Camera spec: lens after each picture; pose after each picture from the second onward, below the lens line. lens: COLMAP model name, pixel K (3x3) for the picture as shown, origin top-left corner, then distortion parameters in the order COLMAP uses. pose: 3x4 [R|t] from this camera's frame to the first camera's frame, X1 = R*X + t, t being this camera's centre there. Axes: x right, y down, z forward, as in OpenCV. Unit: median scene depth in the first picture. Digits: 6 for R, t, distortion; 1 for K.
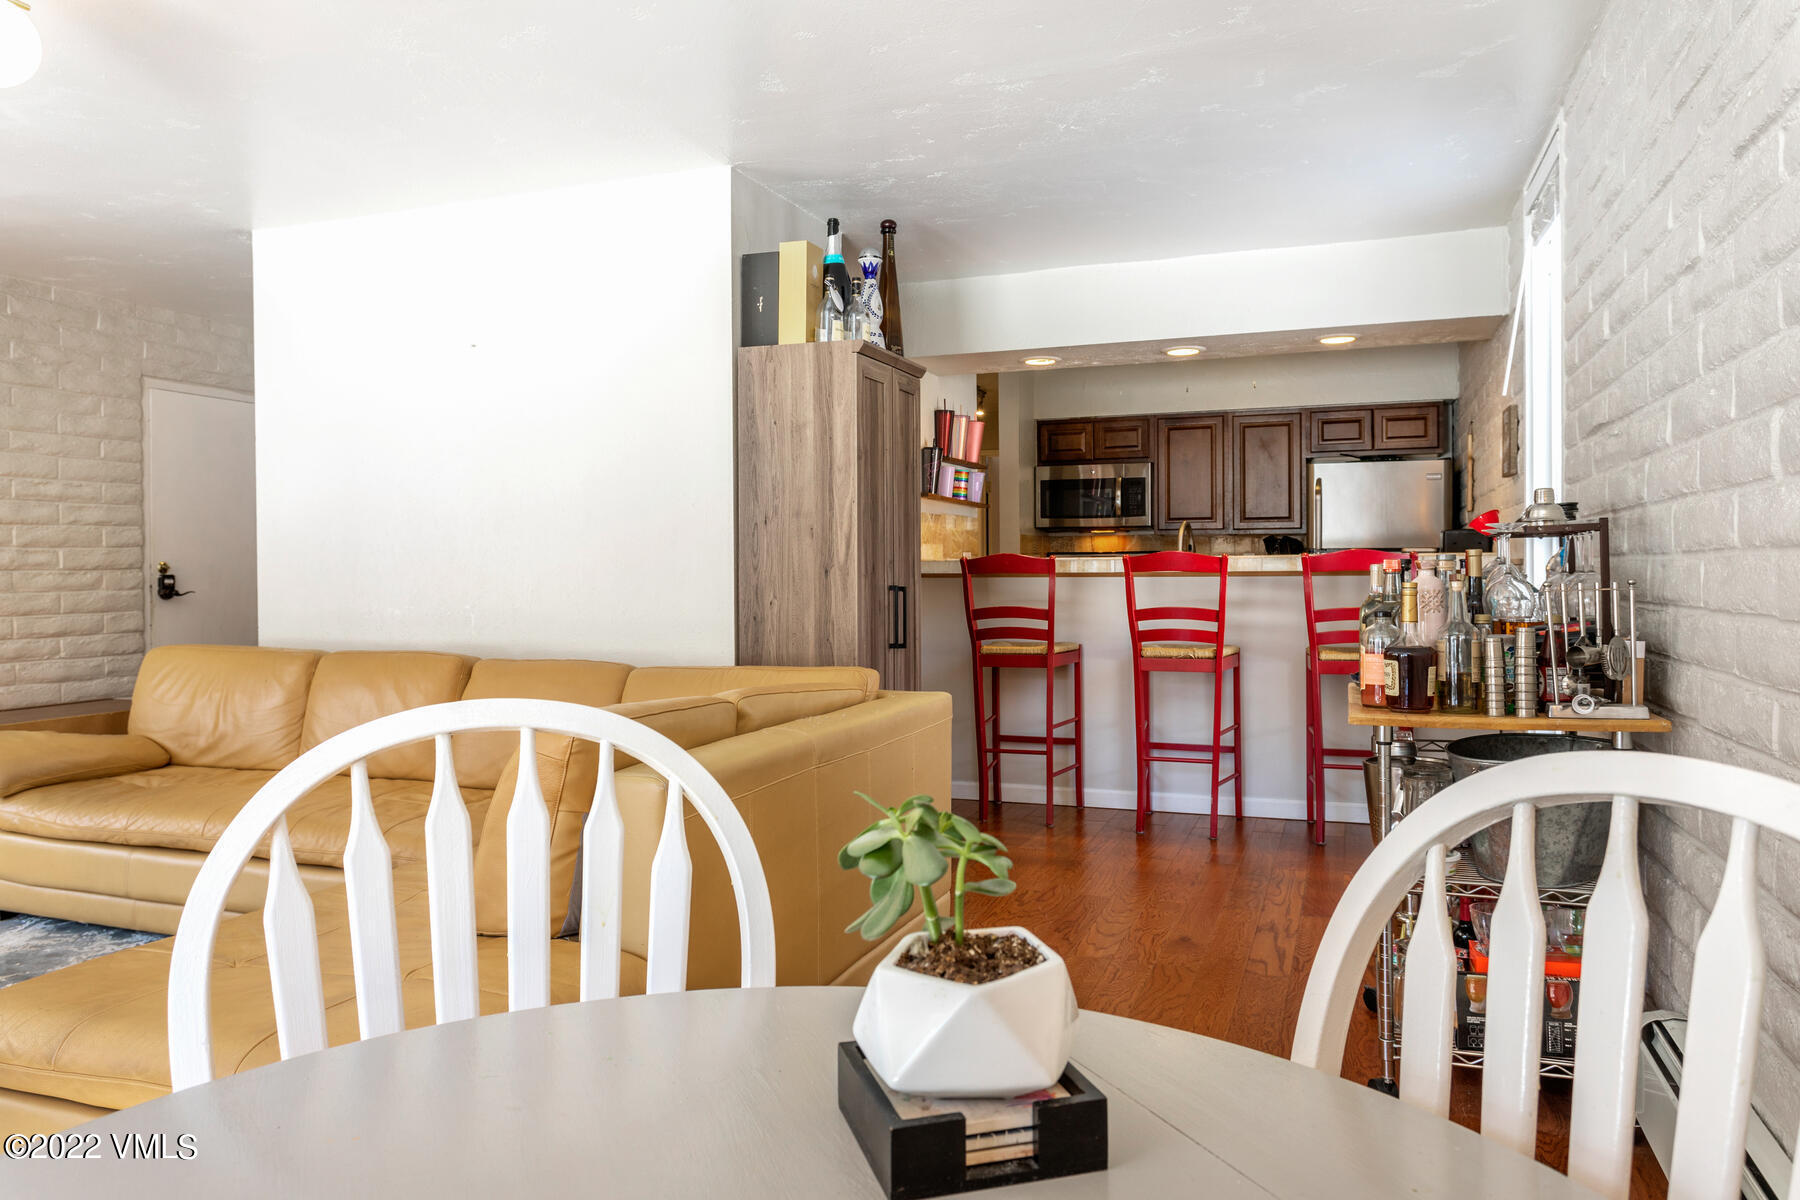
lens RADIAL K [[1244.7, 0, 899.5], [0, 1244.7, 560.4], [0, 0, 1]] dist [-0.004320, -0.000142]
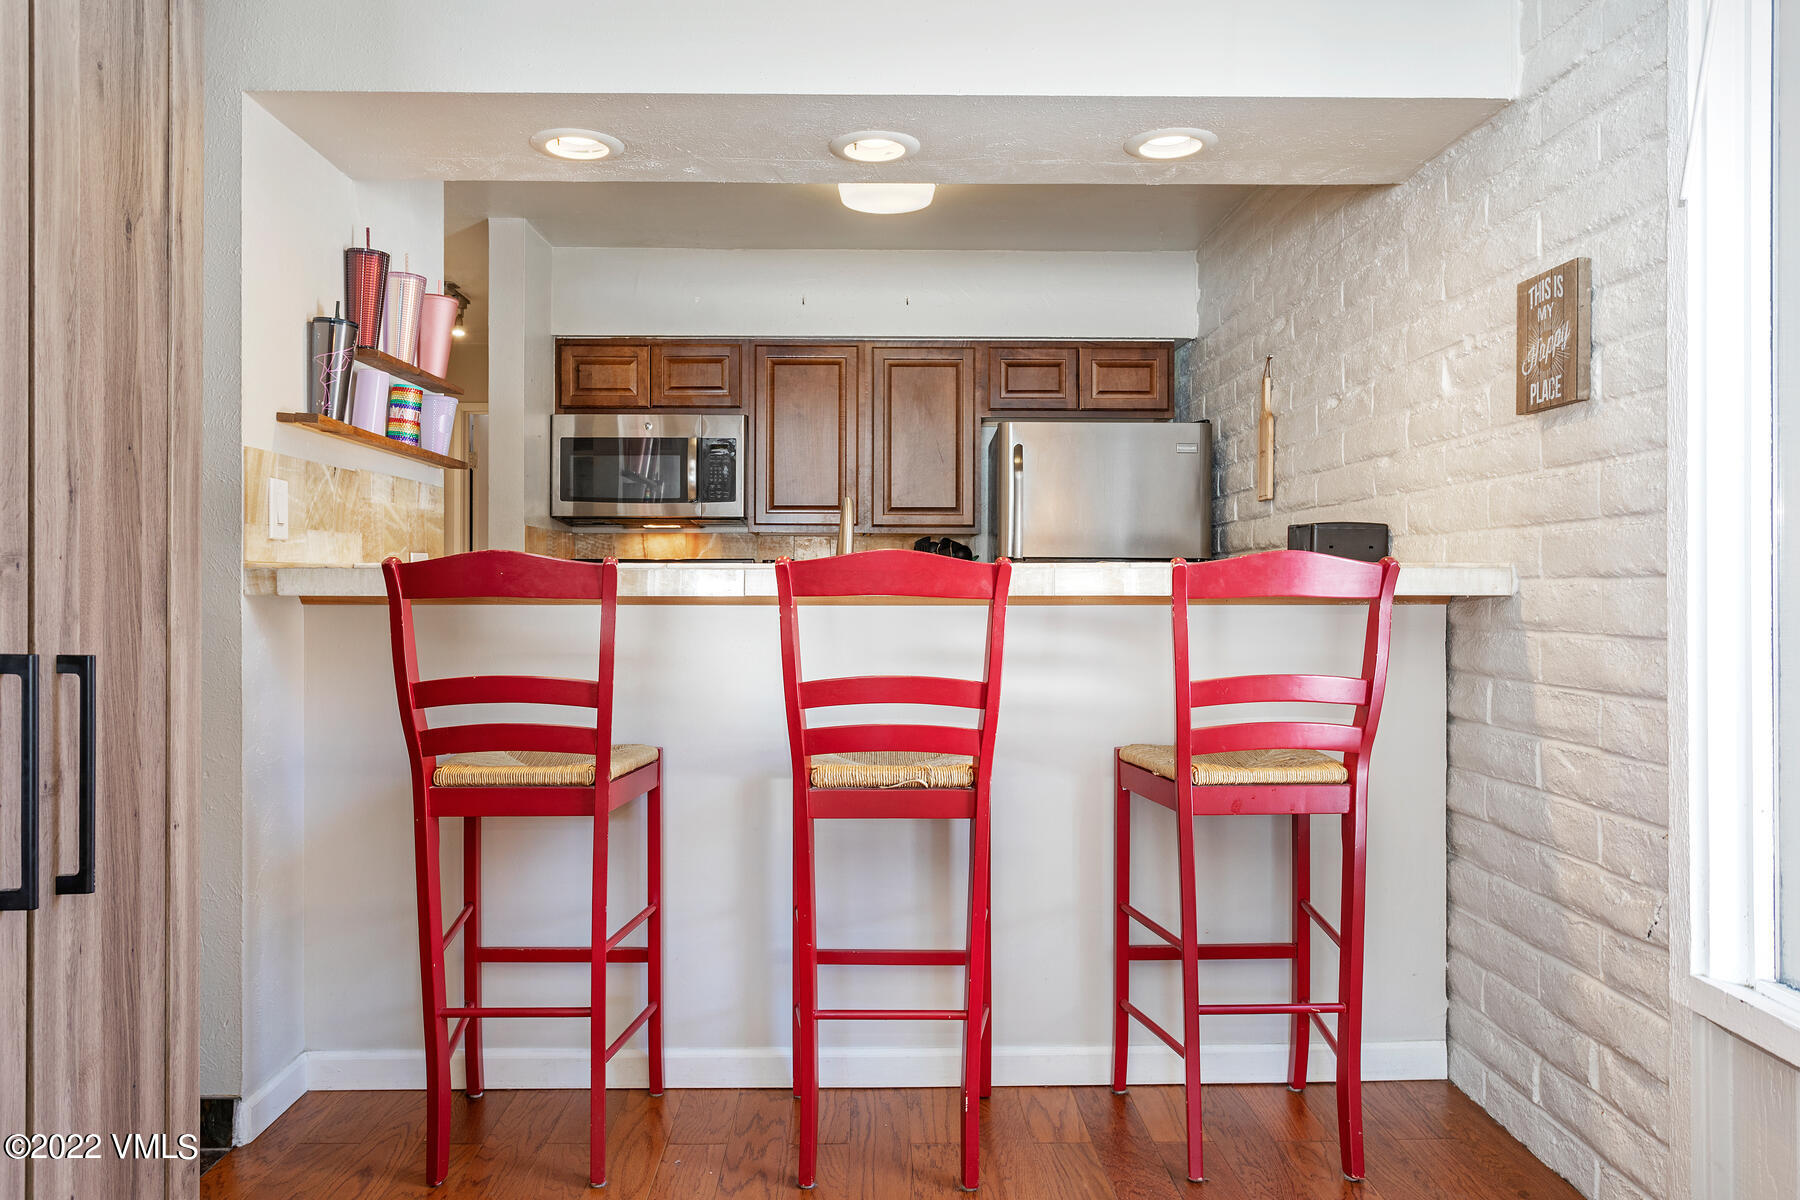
lens RADIAL K [[1315.4, 0, 892.1], [0, 1315.4, 590.6], [0, 0, 1]] dist [-0.004213, 0.001378]
pose [[0.931016, 0.005994, 0.364928, 0.039473], [-0.010084, 0.999906, 0.009303, 0.002209], [-0.364838, -0.012341, 0.930989, 0.444262]]
